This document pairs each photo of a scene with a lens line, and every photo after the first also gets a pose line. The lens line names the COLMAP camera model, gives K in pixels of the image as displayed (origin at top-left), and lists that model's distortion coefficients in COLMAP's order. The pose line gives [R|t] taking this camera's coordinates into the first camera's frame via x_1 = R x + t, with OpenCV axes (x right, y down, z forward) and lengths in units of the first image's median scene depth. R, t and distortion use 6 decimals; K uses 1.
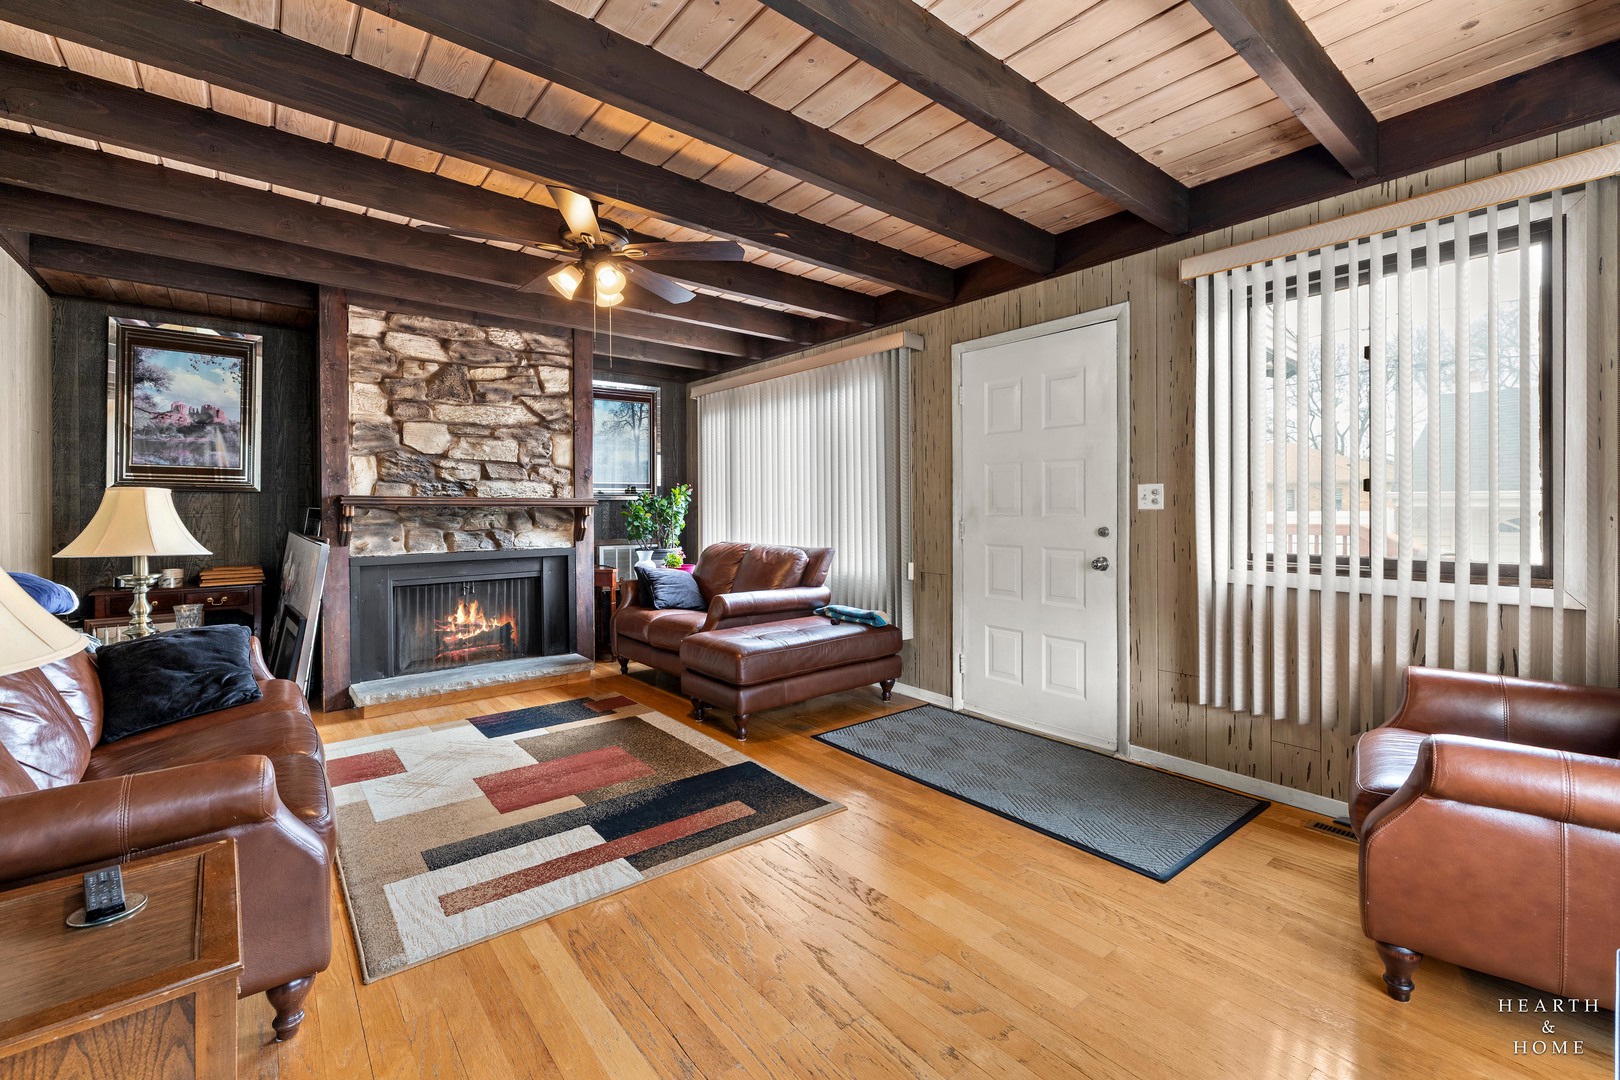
lens RADIAL K [[688.4, 0, 812.5], [0, 688.4, 514.4], [0, 0, 1]] dist [0.000003, 0.000023]
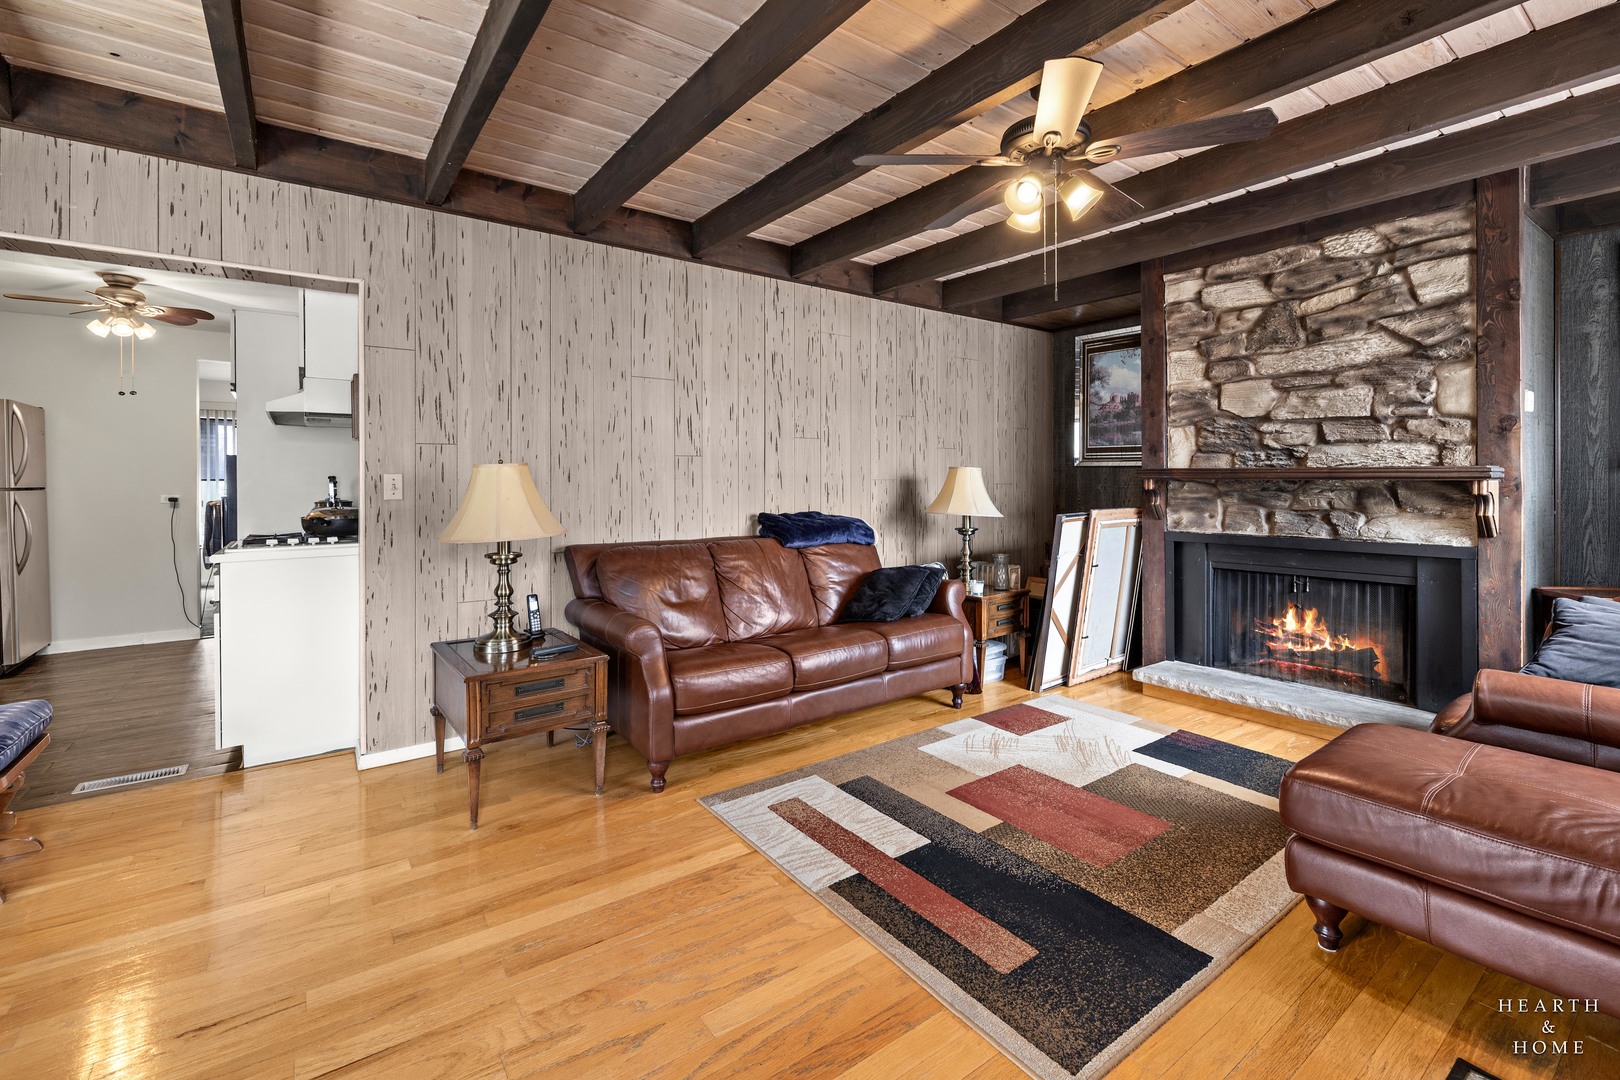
lens RADIAL K [[699.9, 0, 811.0], [0, 699.9, 485.7], [0, 0, 1]] dist [0.000987, 0.000041]
pose [[-0.049605, 0.011202, -0.998706, 0.330300], [-0.007734, 0.999903, 0.011600, -0.009750], [0.998739, 0.008299, -0.049514, 0.505770]]
